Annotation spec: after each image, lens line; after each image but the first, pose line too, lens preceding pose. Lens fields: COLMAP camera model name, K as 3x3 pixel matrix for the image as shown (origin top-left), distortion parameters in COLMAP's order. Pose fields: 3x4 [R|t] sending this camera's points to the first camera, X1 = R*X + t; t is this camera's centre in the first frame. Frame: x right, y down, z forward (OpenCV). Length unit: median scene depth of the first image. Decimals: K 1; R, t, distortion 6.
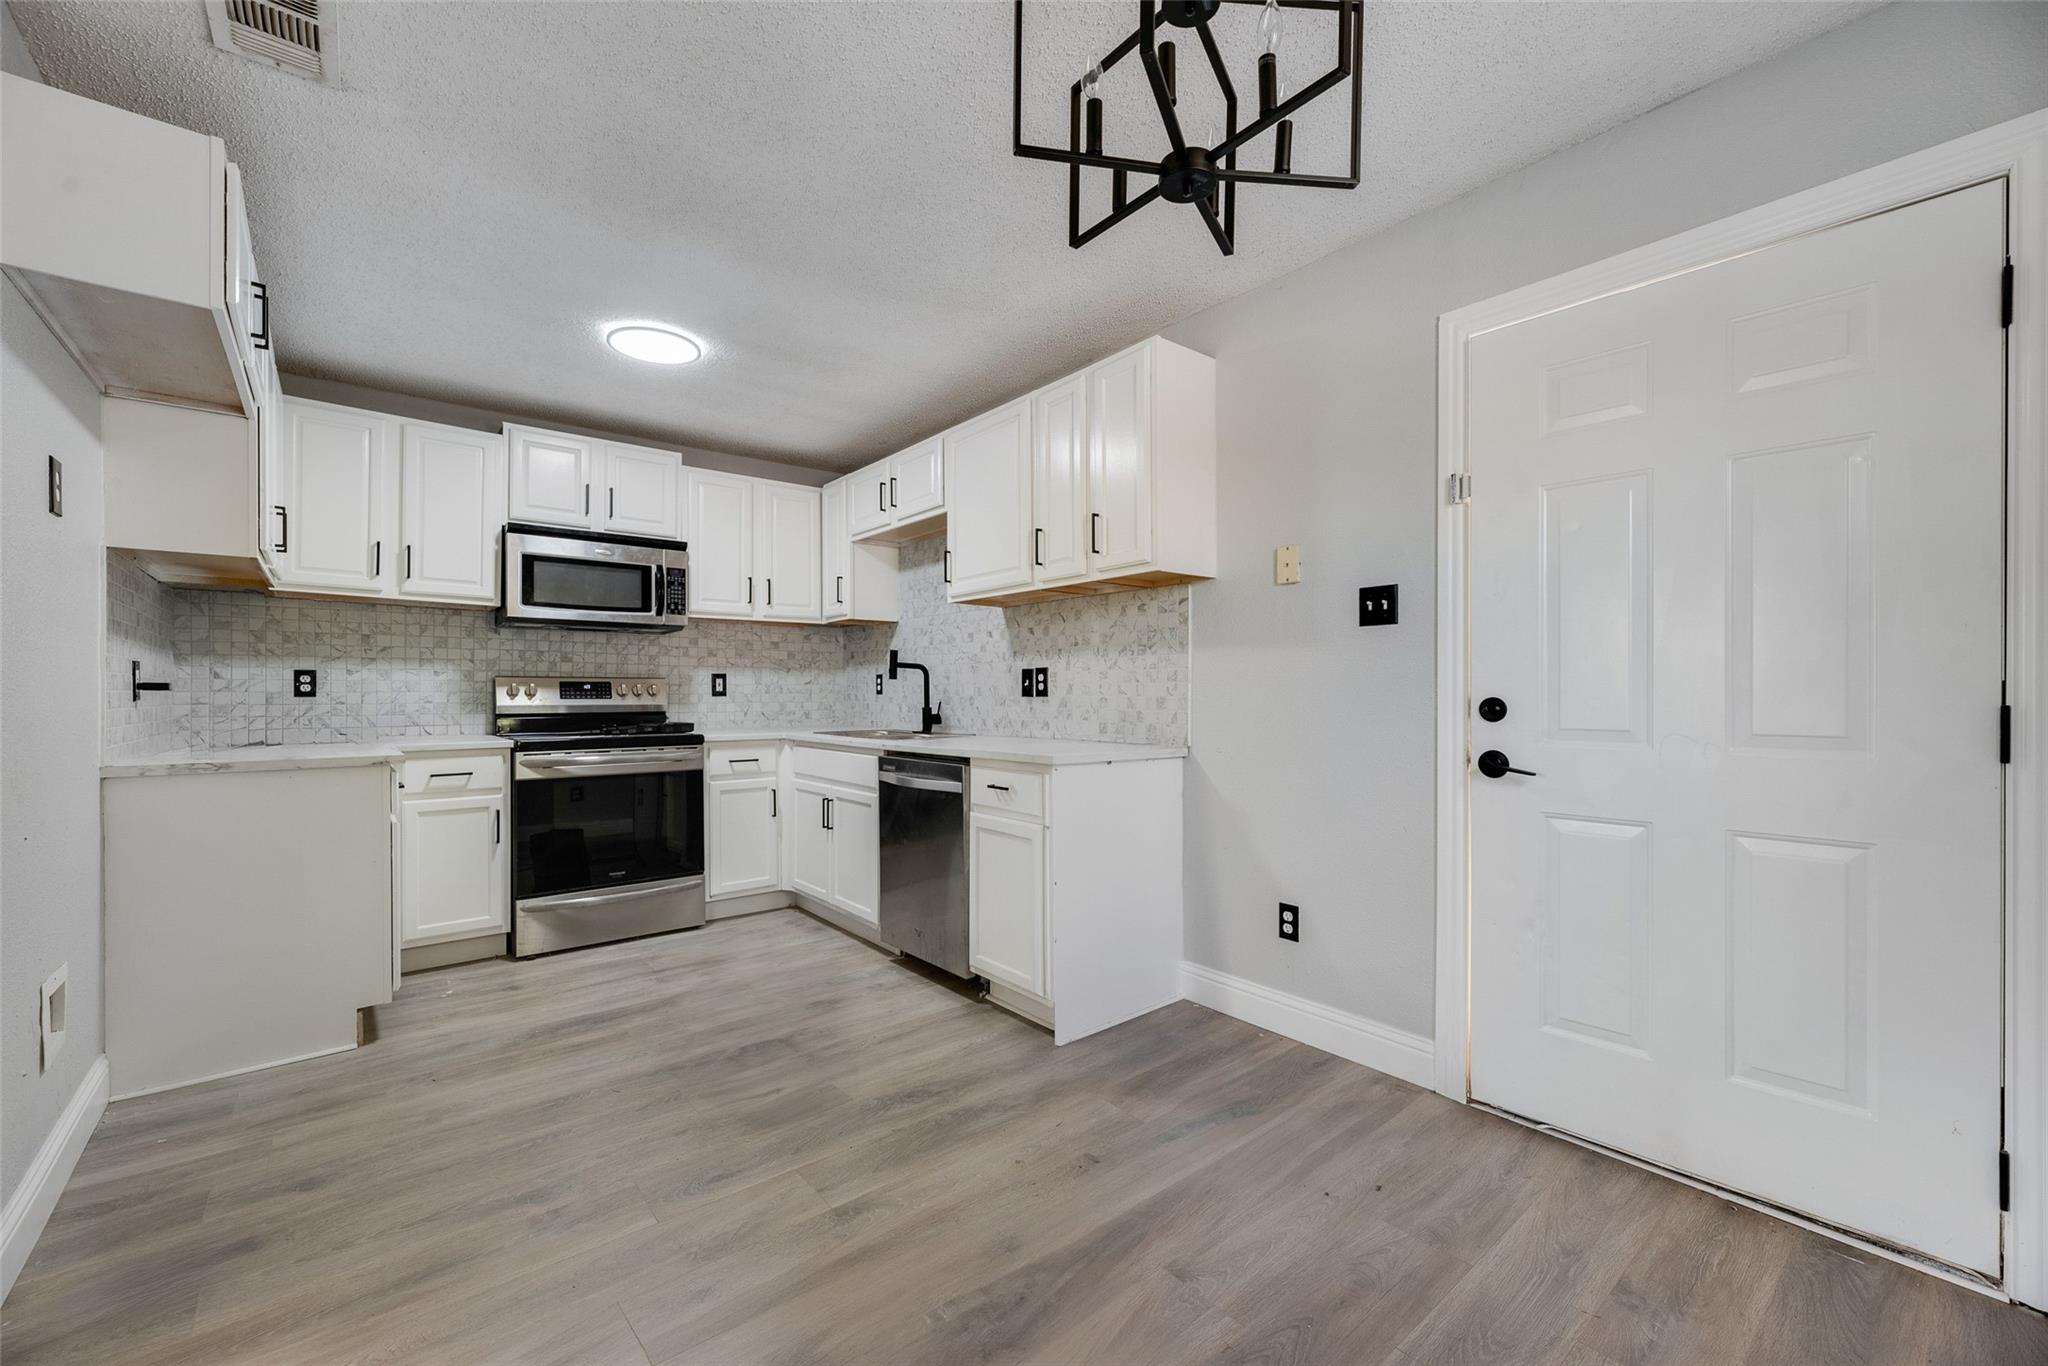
lens RADIAL K [[819.1, 0, 1030.5], [0, 819.1, 693.3], [0, 0, 1]] dist [0.000488, 0.000144]
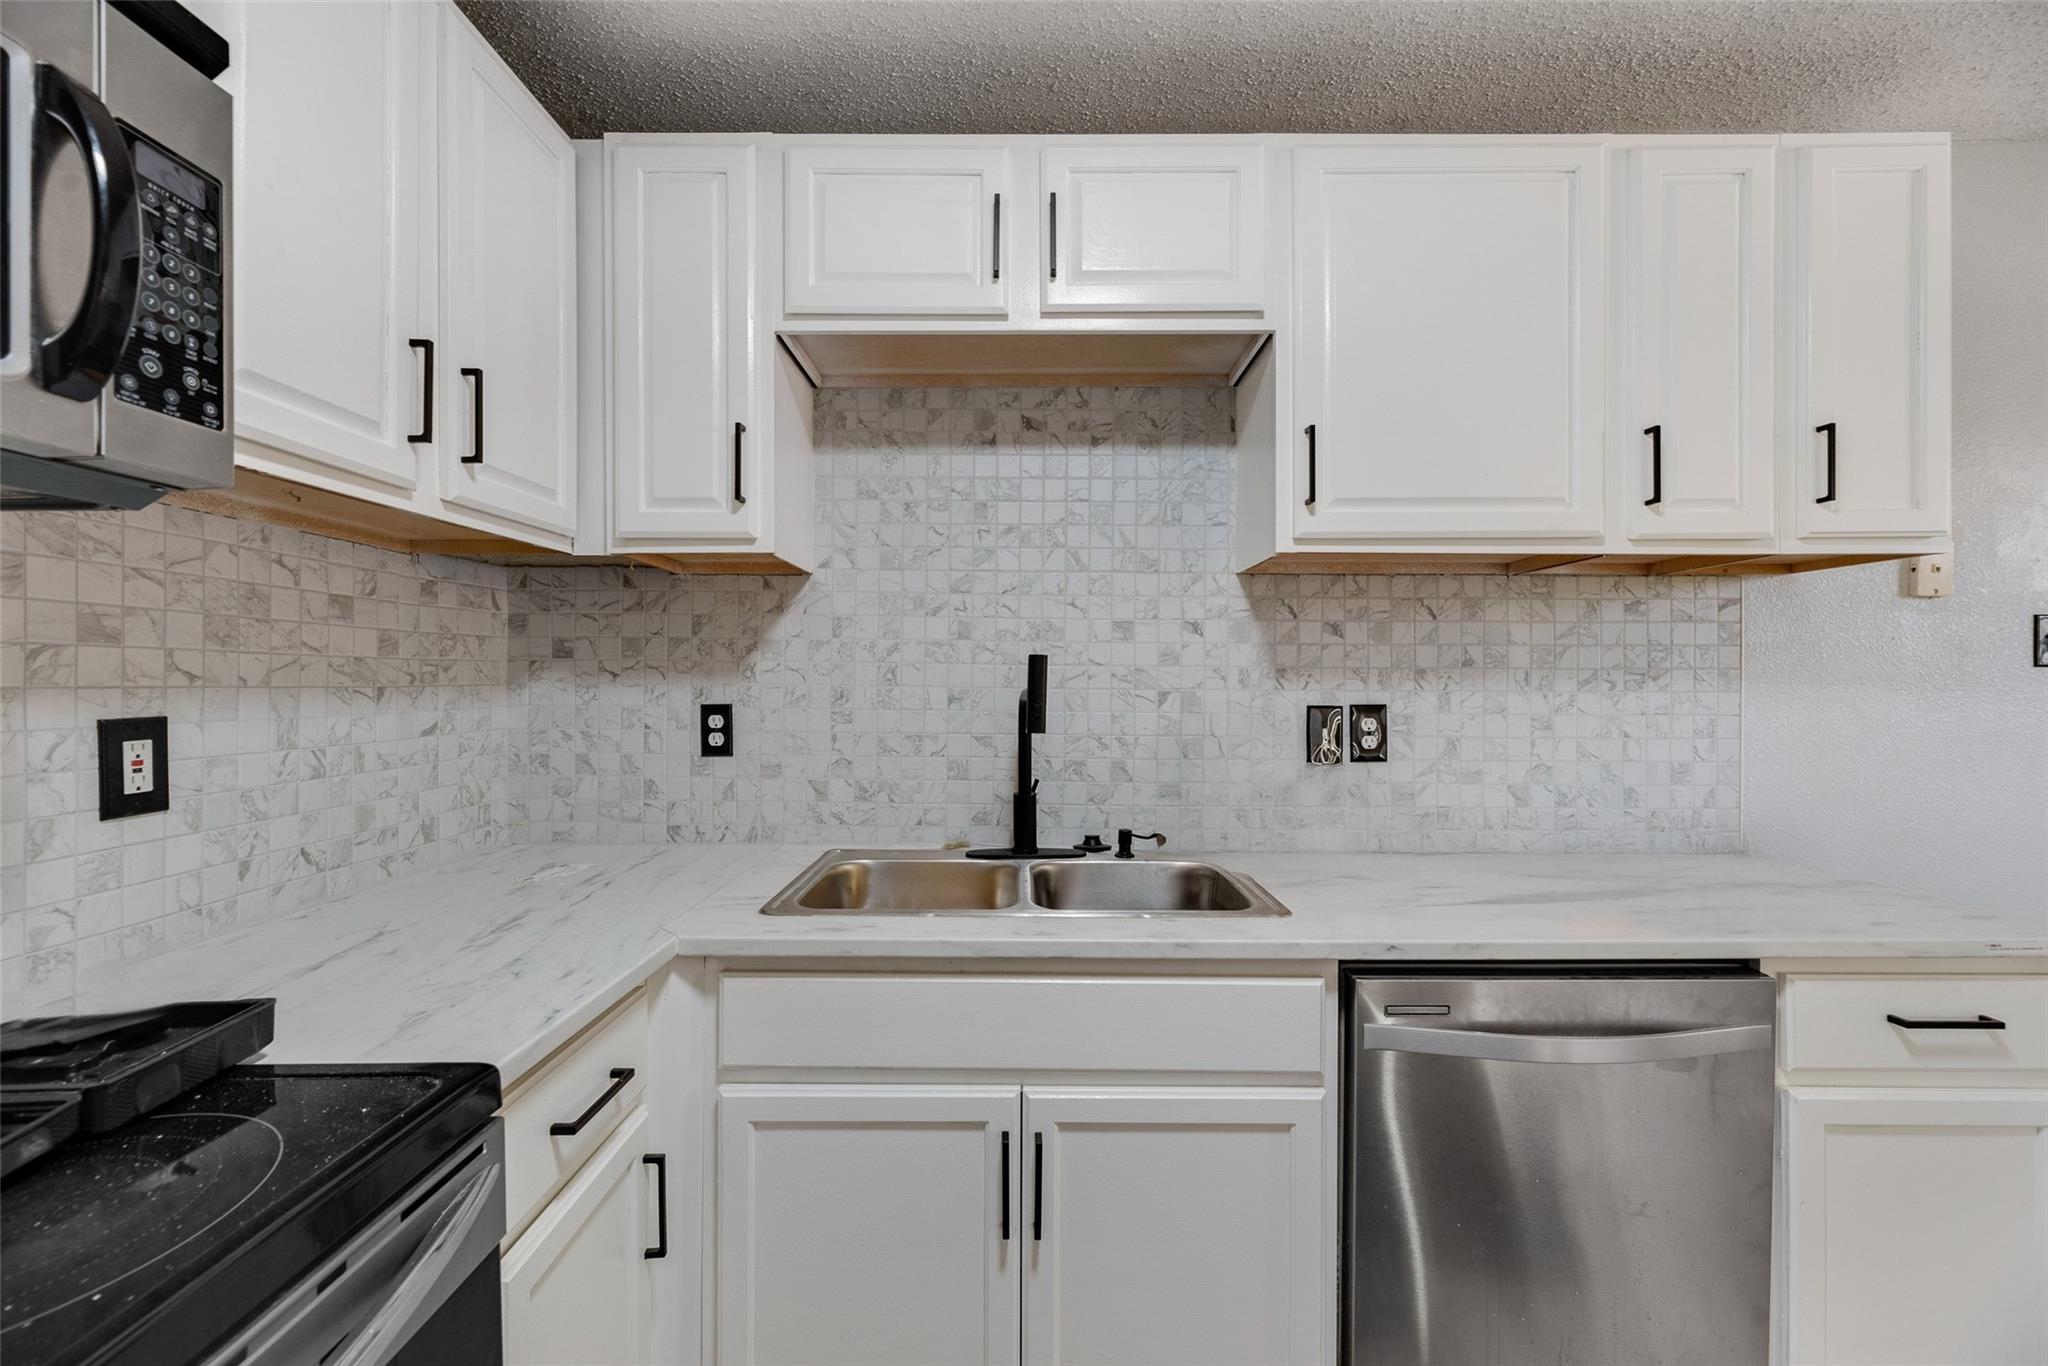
lens RADIAL K [[824.7, 0, 1024.0], [0, 824.7, 683.0], [0, 0, 1]] dist [0.001167, -0.000057]
pose [[0.638467, 0.001101, 0.769649, -0.482447], [-0.003843, 0.999991, 0.001758, -0.042436], [-0.769640, -0.004080, 0.638465, 0.796367]]
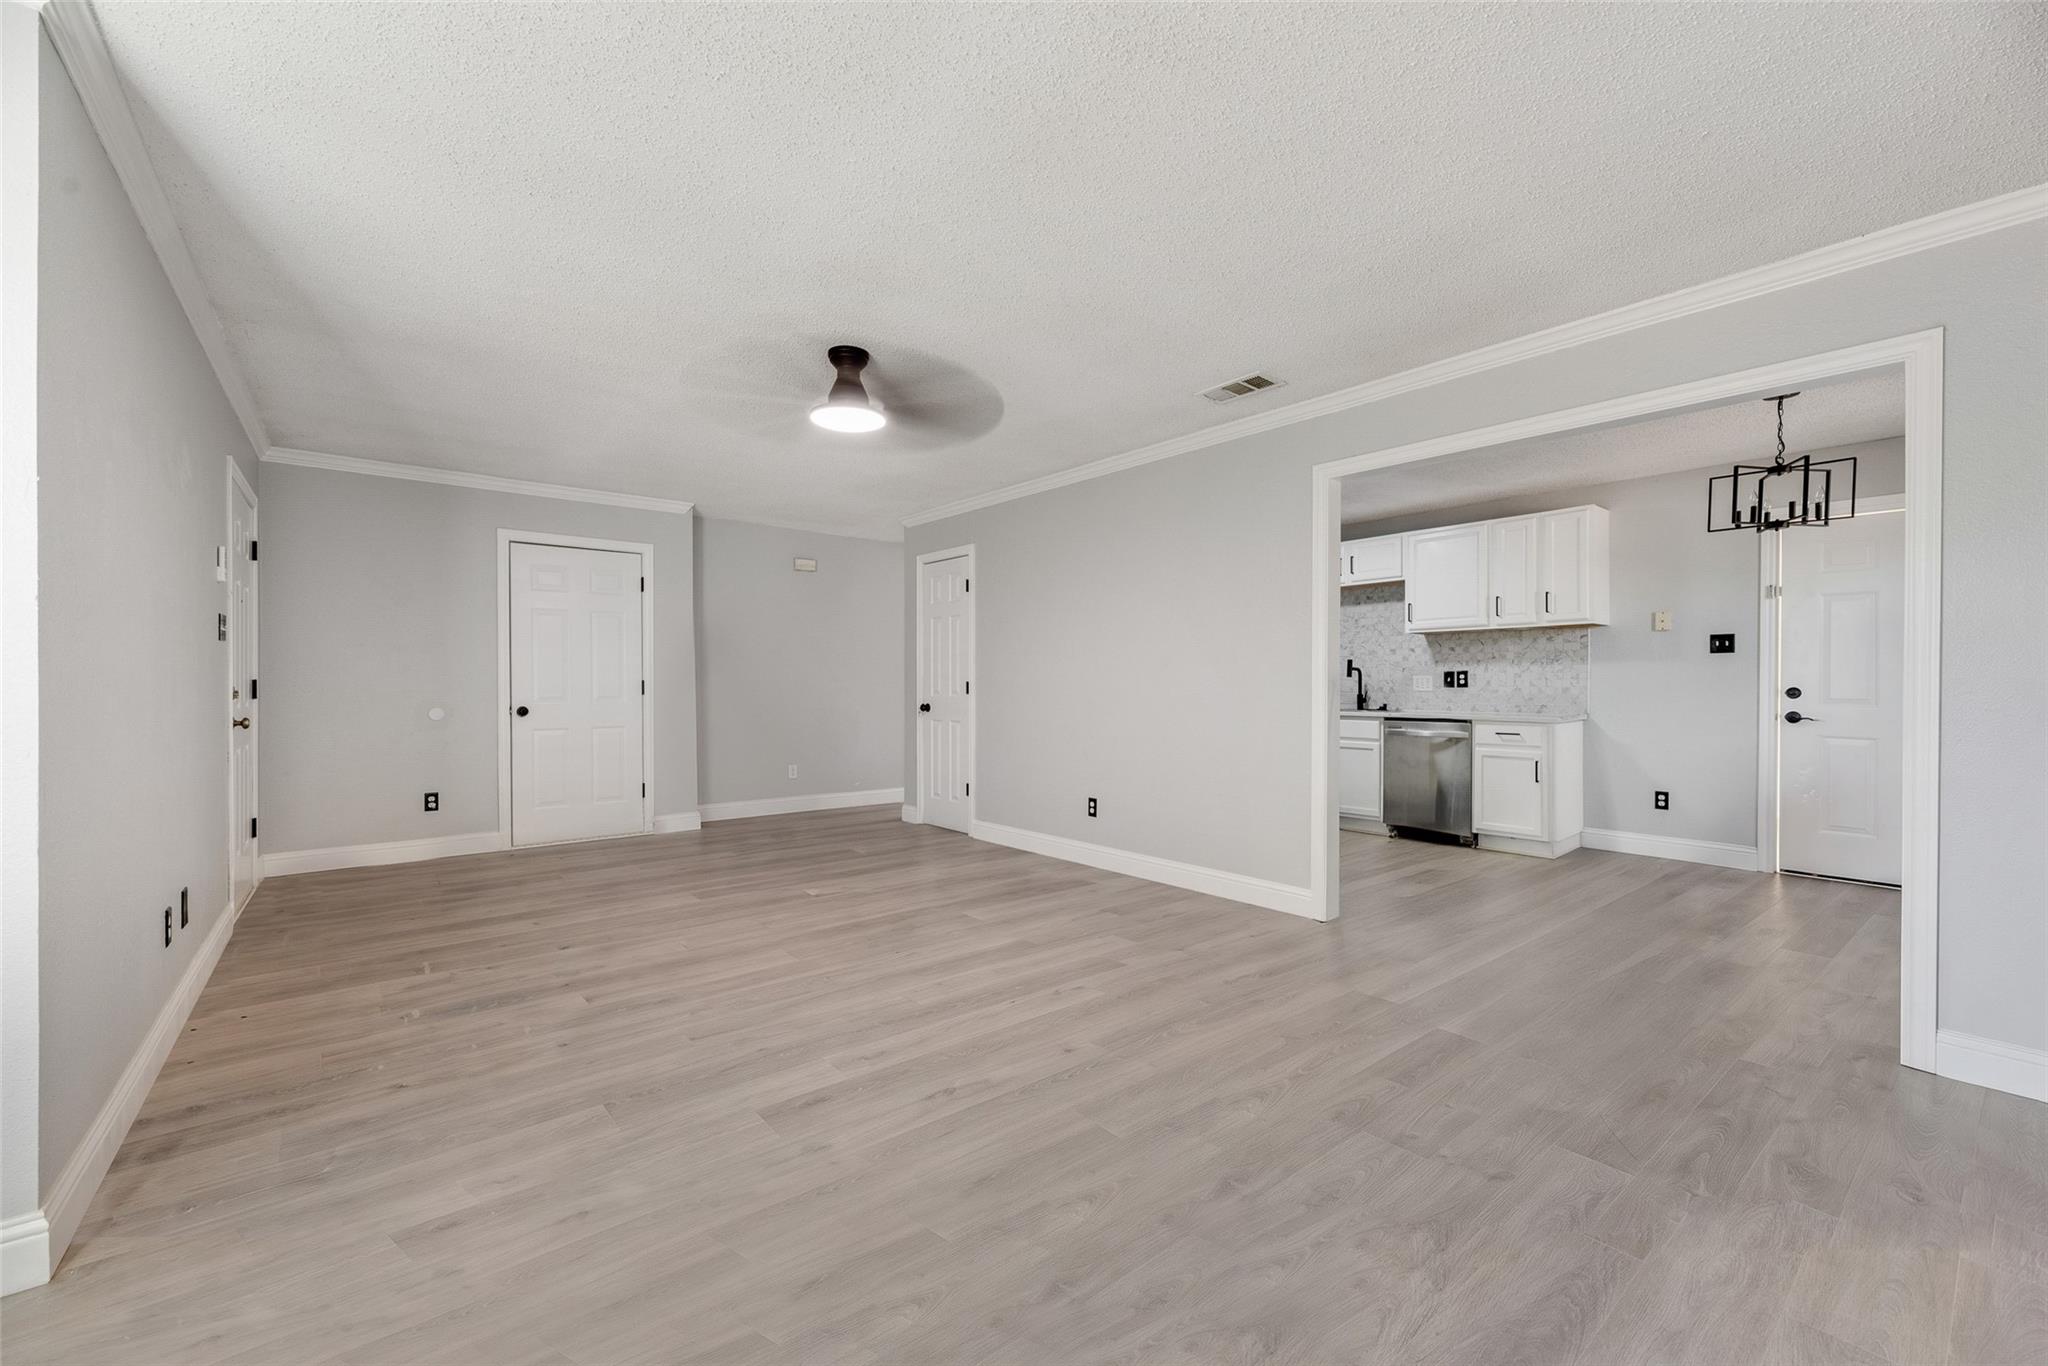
lens RADIAL K [[817.3, 0, 1024.7], [0, 817.3, 690.8], [0, 0, 1]] dist [-0.001271, -0.000081]
pose [[0.999997, 0.000186, -0.002386, -0.860916], [-0.000169, 0.999976, 0.006901, -0.000606], [0.002387, -0.006901, 0.999973, -0.693180]]
